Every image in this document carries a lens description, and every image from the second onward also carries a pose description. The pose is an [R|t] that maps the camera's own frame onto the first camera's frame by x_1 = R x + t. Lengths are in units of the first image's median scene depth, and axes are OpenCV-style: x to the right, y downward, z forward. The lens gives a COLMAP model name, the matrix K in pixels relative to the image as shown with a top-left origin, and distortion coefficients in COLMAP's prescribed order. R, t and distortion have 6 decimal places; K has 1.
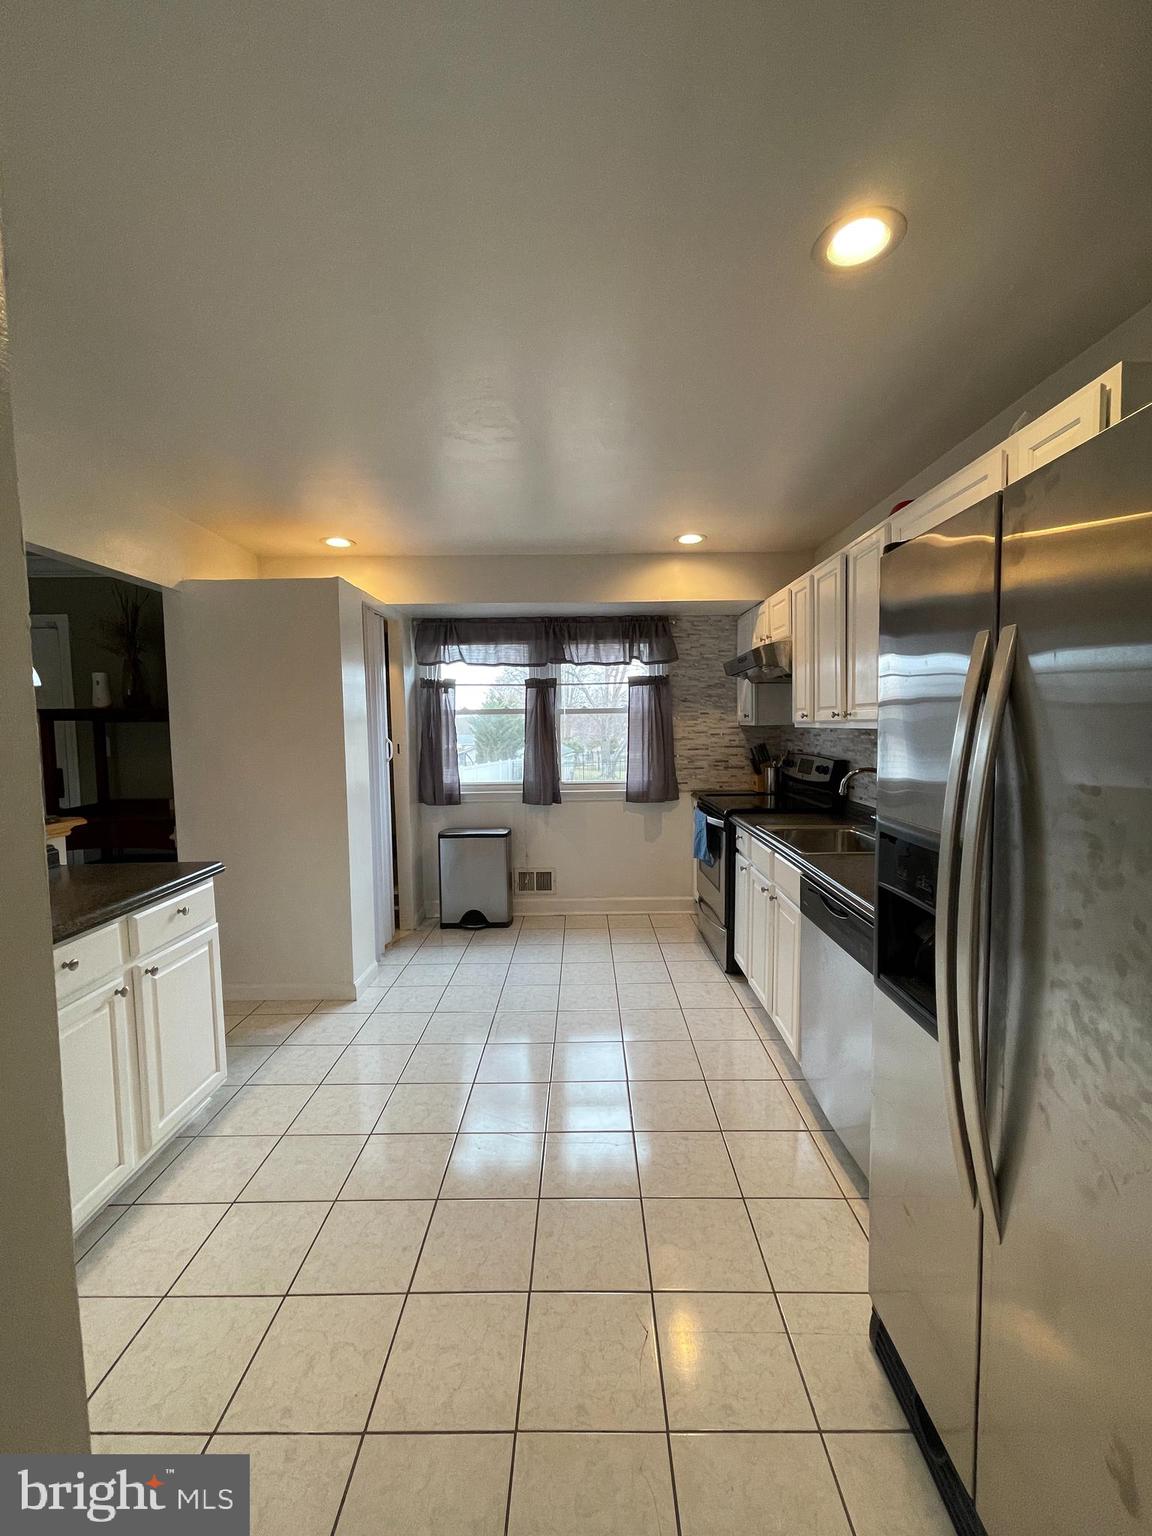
lens RADIAL K [[622.9, 0, 581.3], [0, 622.9, 765.0], [0, 0, 1]] dist [0.000108, 0.000062]
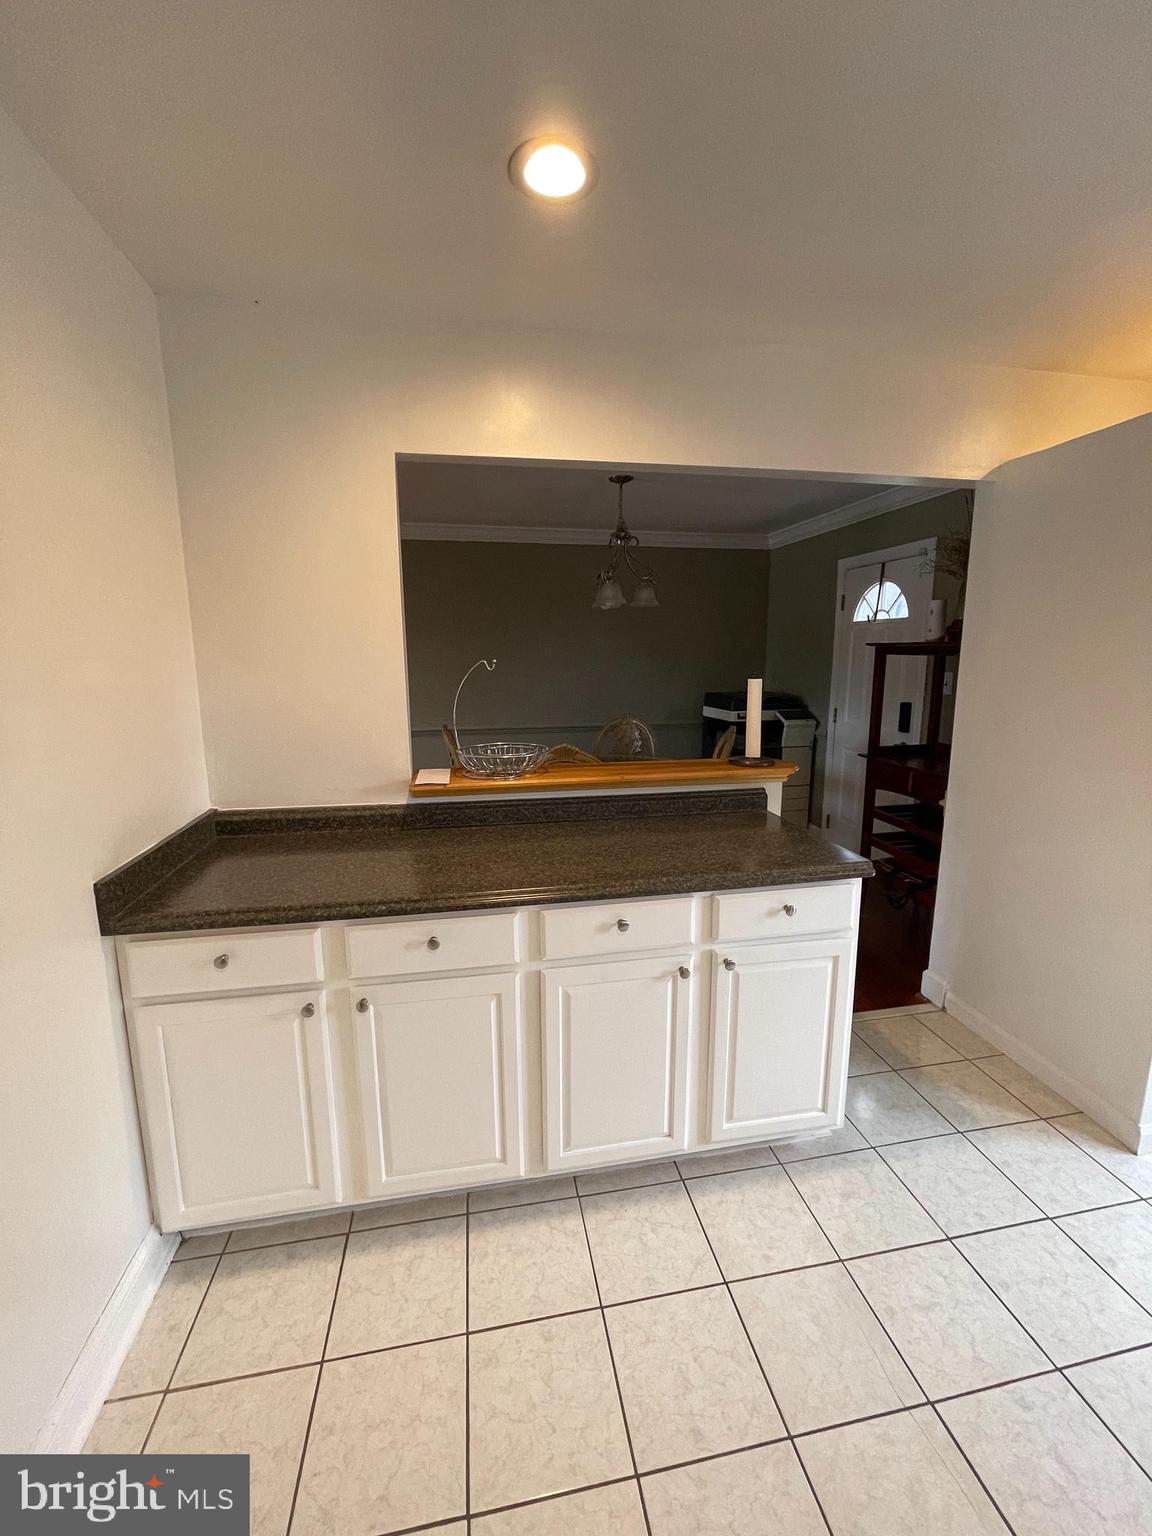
lens RADIAL K [[622.9, 0, 581.3], [0, 622.9, 765.0], [0, 0, 1]] dist [0.000108, 0.000062]
pose [[0.192671, 0.188200, -0.963047, 0.043275], [-0.066019, 0.981698, 0.178637, -0.069664], [0.979040, 0.029162, 0.201570, 0.542105]]
